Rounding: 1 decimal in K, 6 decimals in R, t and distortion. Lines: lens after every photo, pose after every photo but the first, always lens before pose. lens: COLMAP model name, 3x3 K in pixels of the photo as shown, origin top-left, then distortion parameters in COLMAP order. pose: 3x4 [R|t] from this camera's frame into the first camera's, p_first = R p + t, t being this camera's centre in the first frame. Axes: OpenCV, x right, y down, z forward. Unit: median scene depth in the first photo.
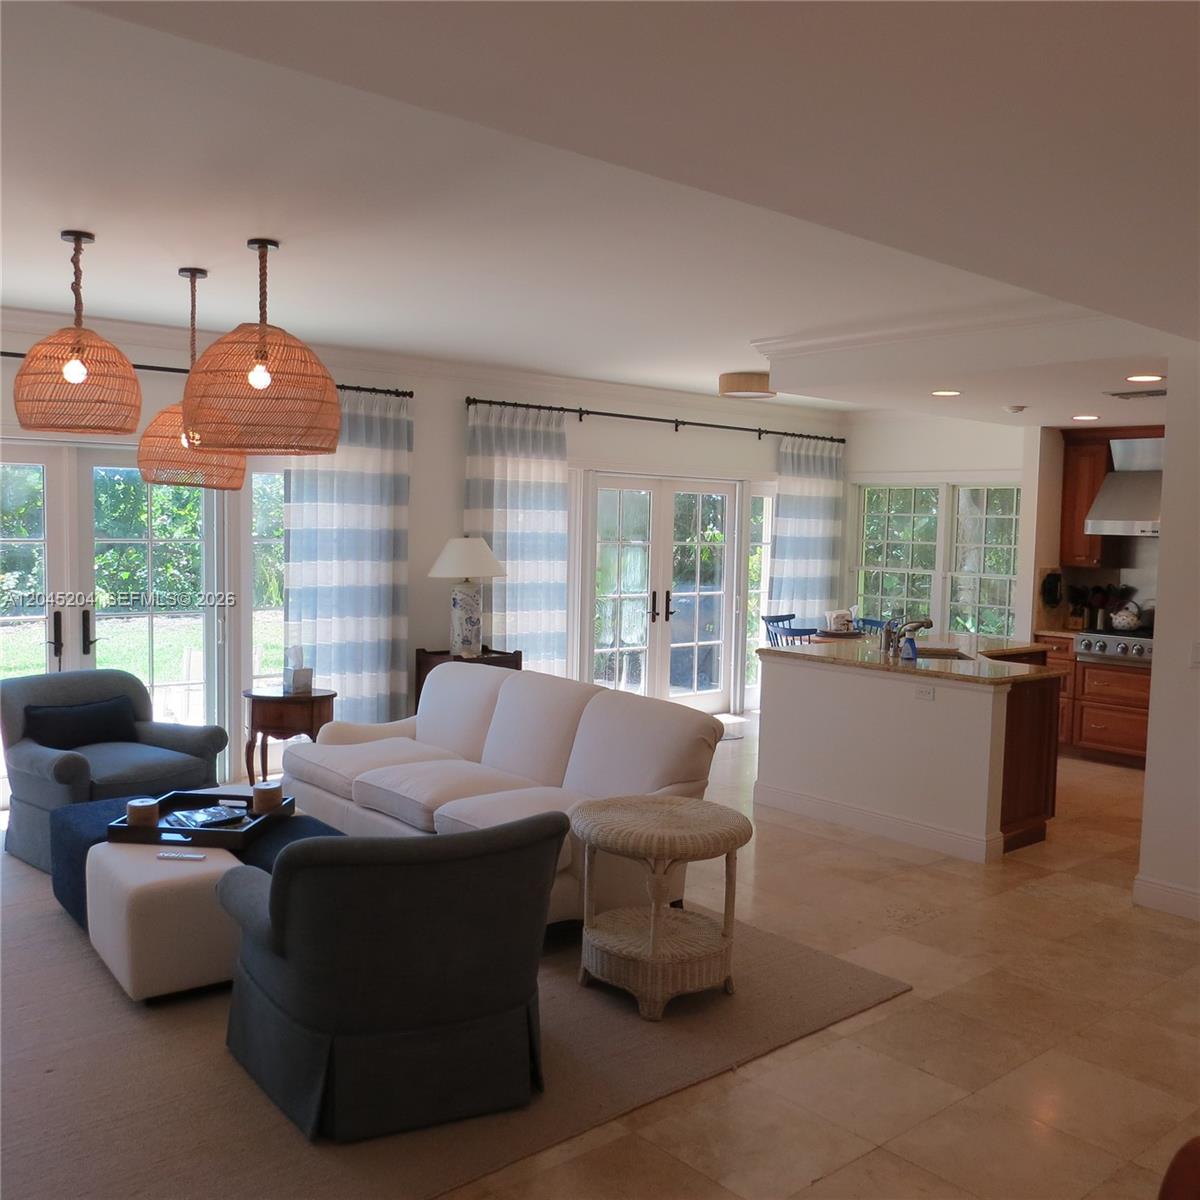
lens RADIAL K [[1158.5, 0, 601.3], [0, 1158.5, 592.7], [0, 0, 1]] dist [-0.005950, 0.000000]
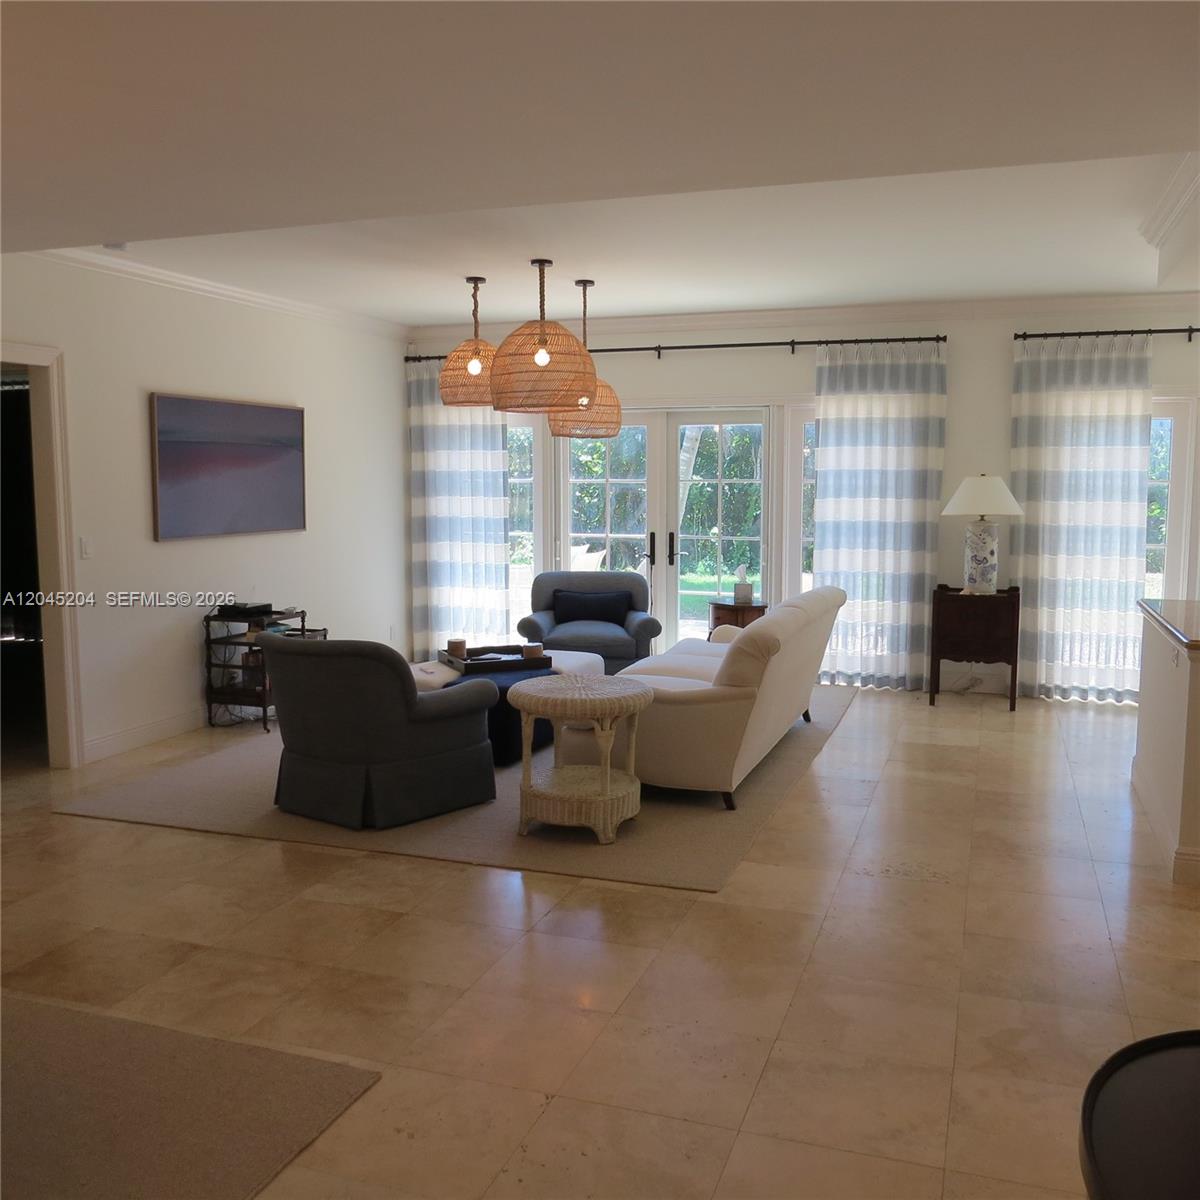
lens RADIAL K [[1158.5, 0, 601.2], [0, 1158.5, 605.4], [0, 0, 1]] dist [-0.005950, 0.000000]
pose [[0.498391, 0.079973, -0.863256, 0.602260], [-0.042981, 0.996791, 0.067530, 0.010590], [0.865886, 0.003447, 0.500229, 0.215511]]
